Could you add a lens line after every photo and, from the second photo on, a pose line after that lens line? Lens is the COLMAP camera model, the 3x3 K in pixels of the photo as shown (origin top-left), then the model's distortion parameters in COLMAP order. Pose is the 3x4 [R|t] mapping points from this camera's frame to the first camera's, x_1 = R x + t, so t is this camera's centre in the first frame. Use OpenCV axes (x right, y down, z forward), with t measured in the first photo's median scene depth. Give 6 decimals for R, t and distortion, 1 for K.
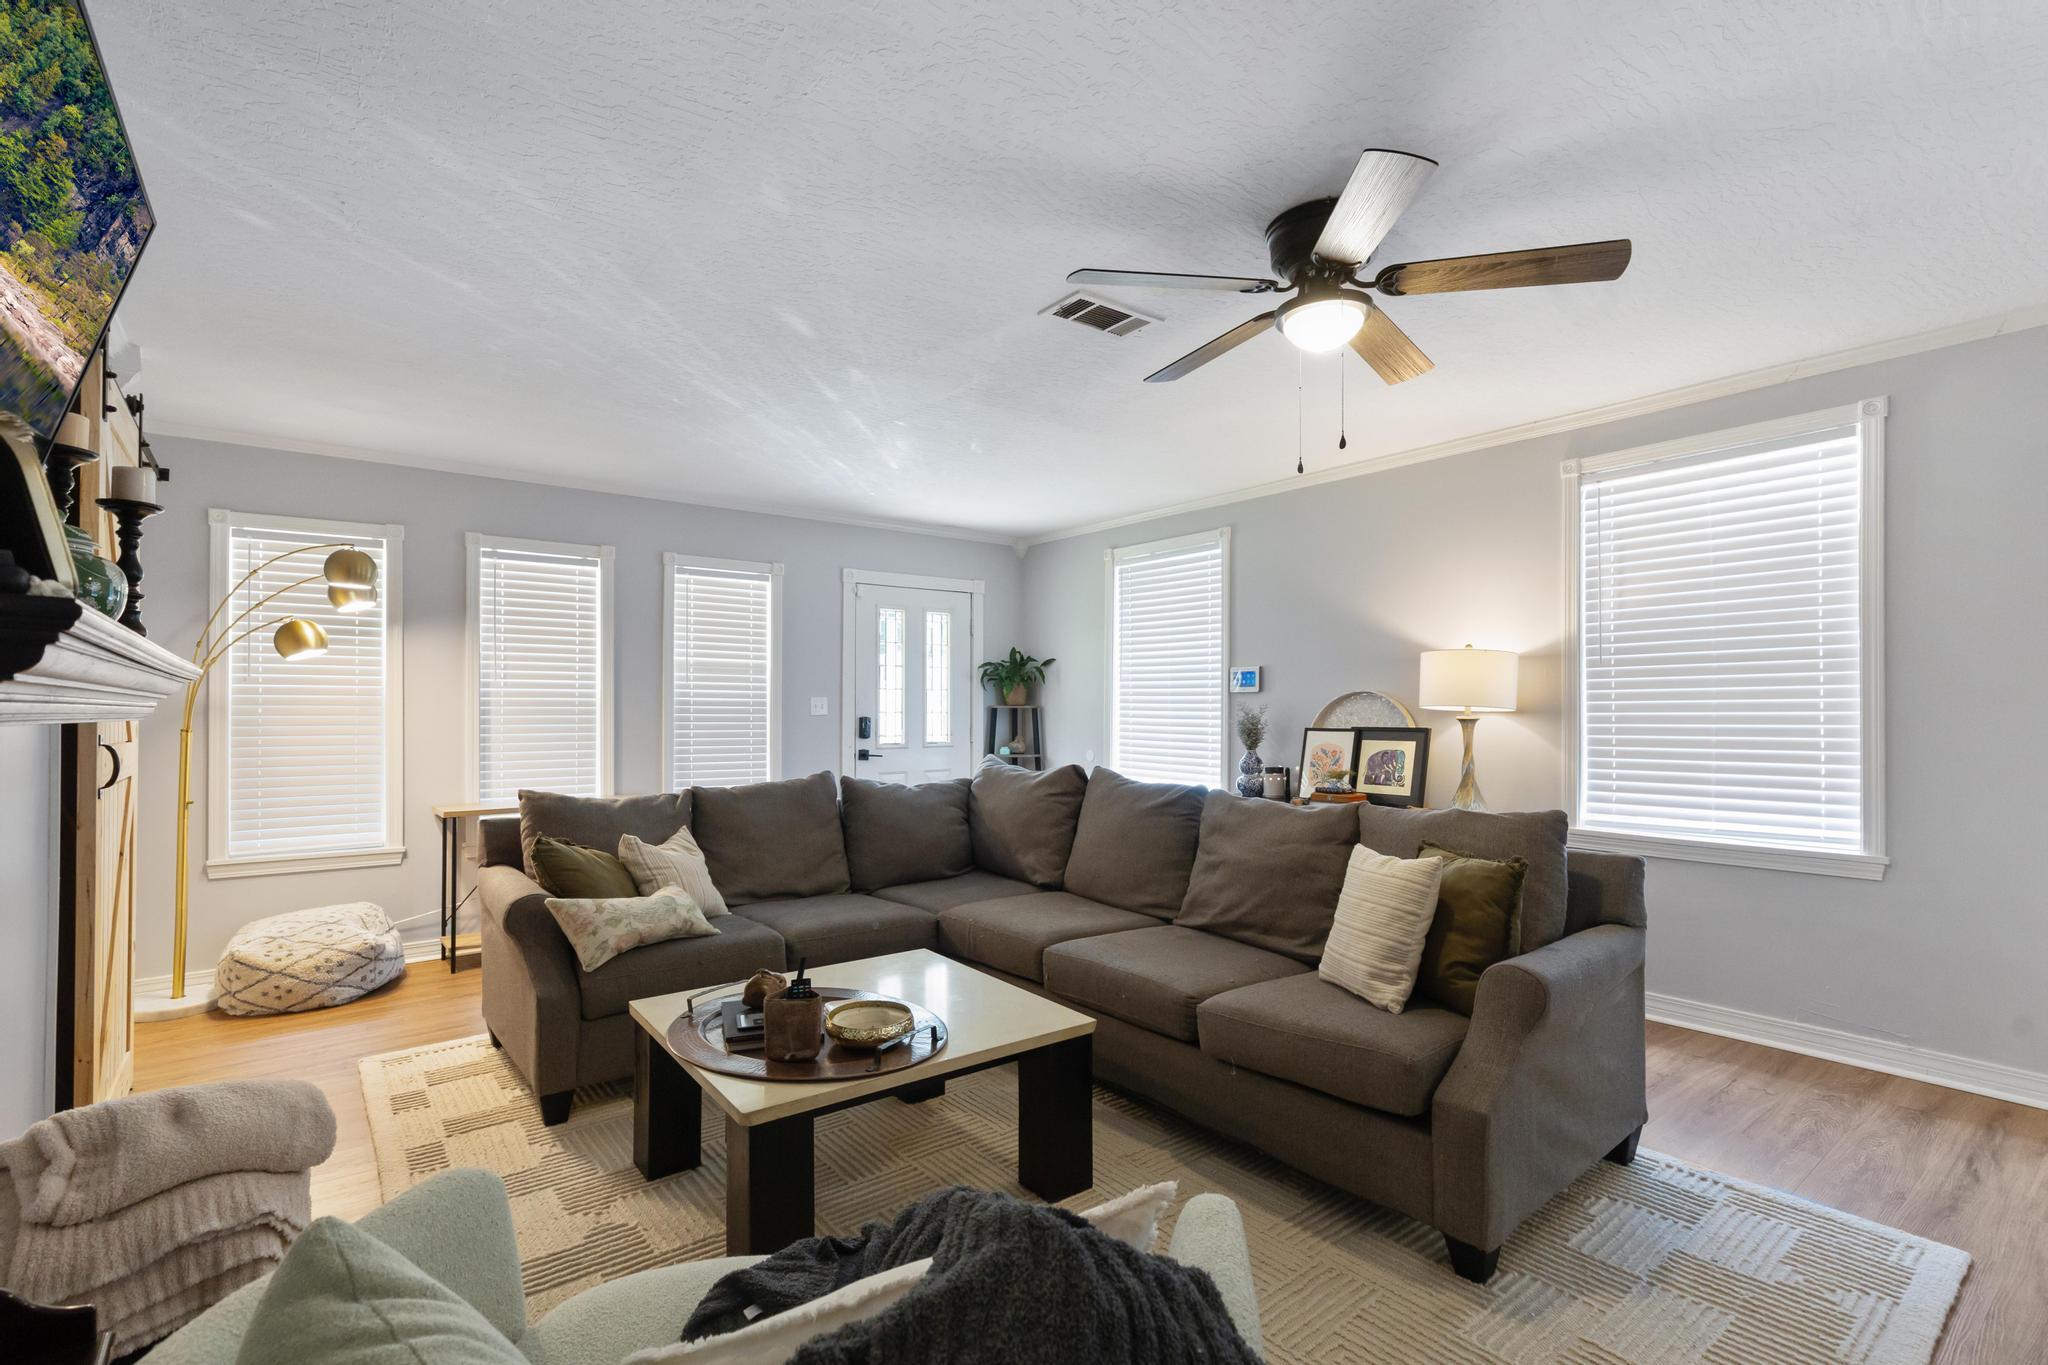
lens RADIAL K [[946.0, 0, 1024.0], [0, 946.0, 682.5], [0, 0, 1]] dist [0.001342, 0.000075]
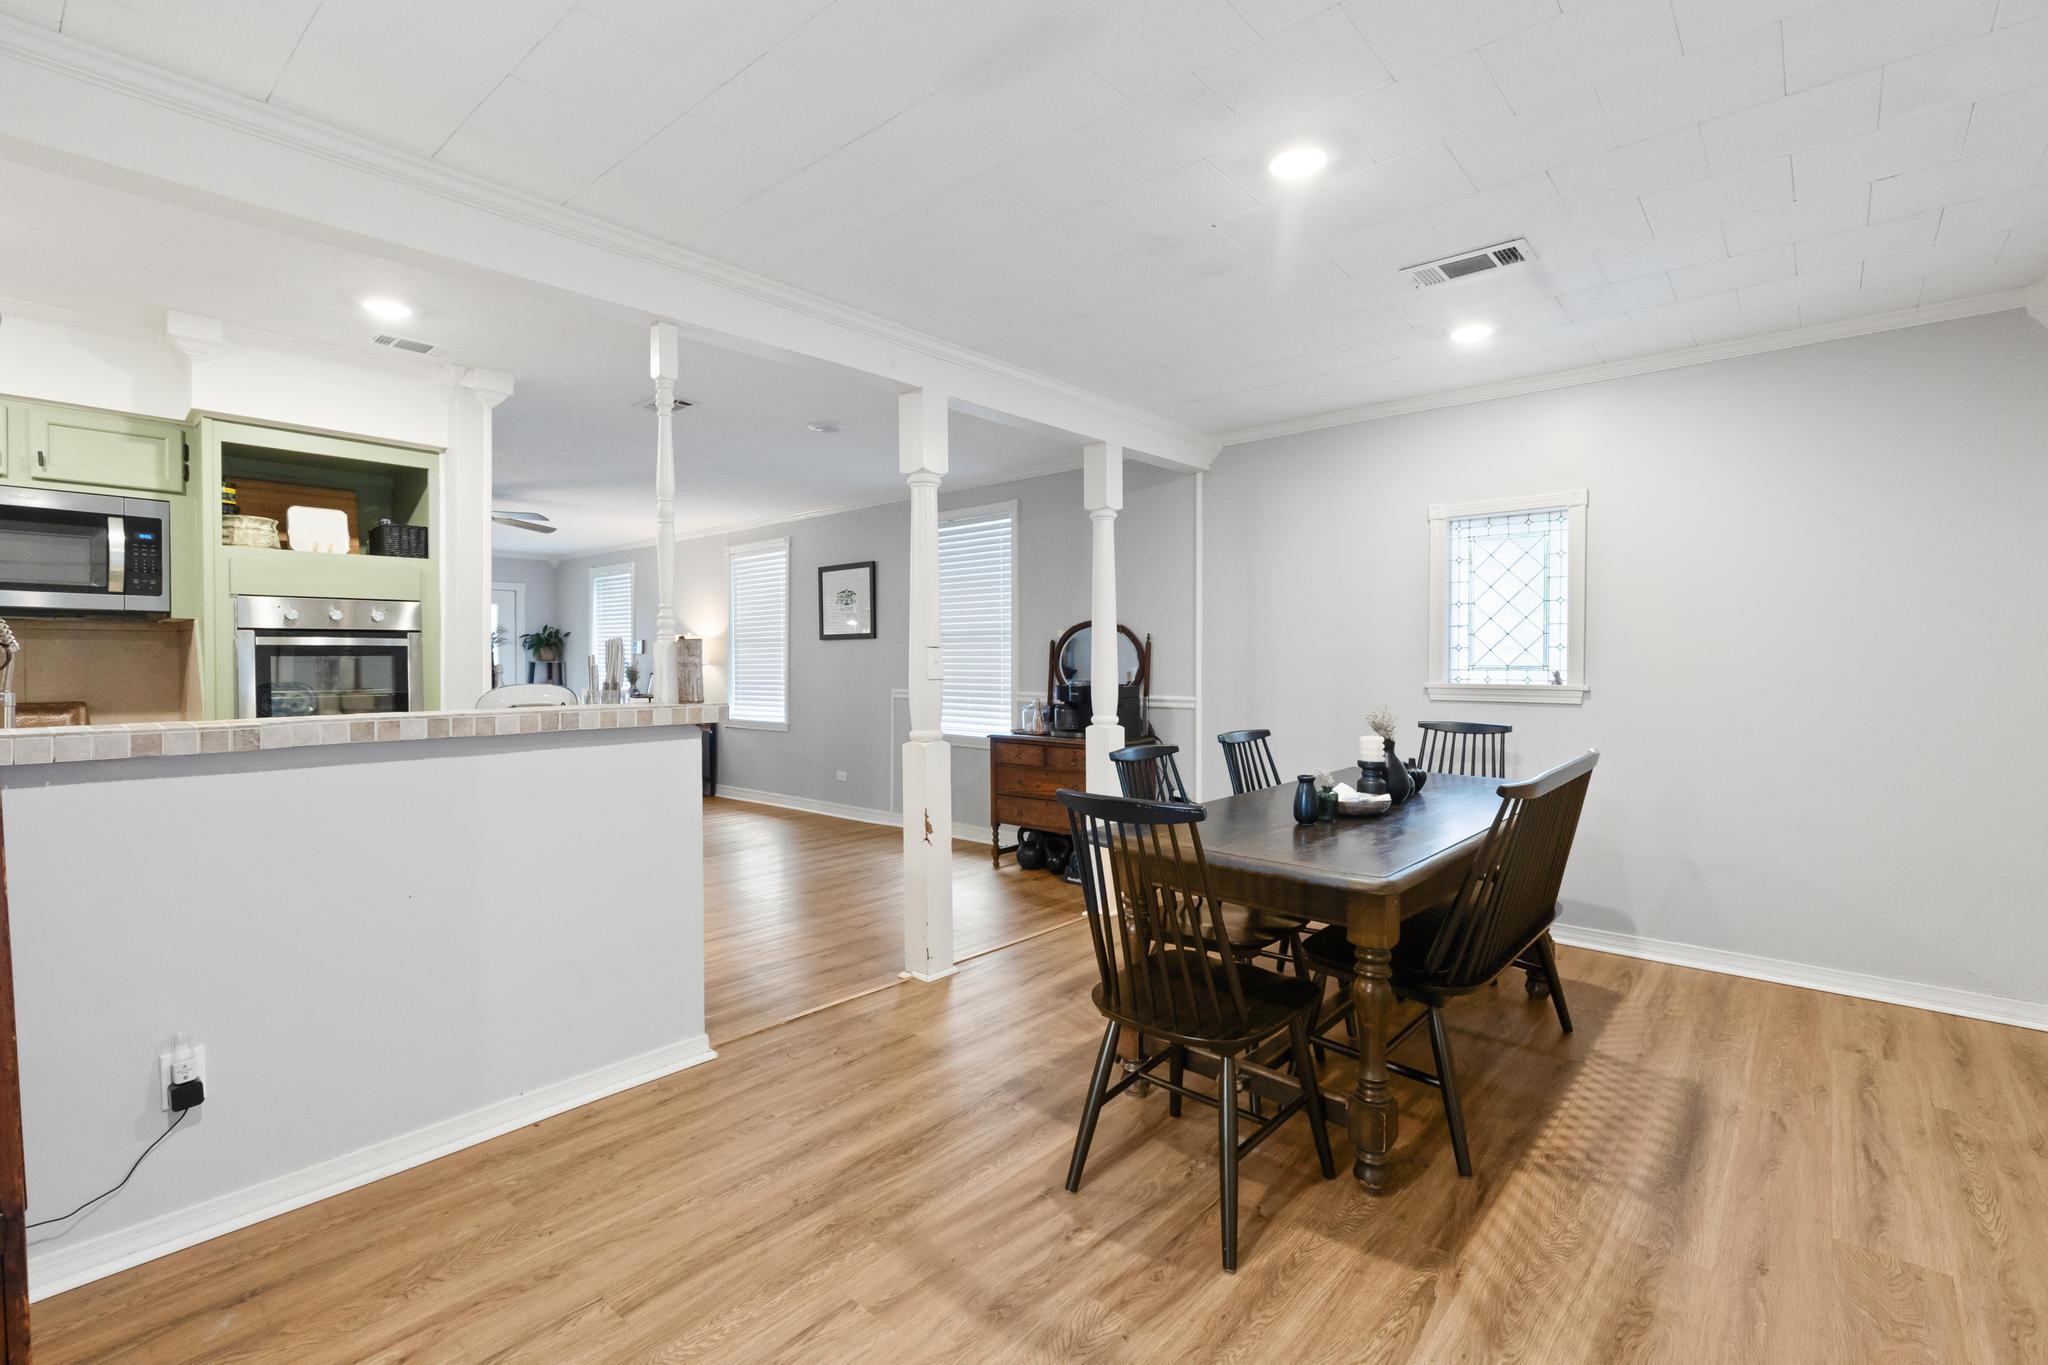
lens RADIAL K [[914.4, 0, 1032.9], [0, 914.4, 642.8], [0, 0, 1]] dist [0.017015, -0.000159]
pose [[0.983321, 0.003527, 0.181842, 0.596980], [-0.004426, 0.999980, 0.004541, -0.019861], [-0.181822, -0.005270, 0.983317, -0.792244]]
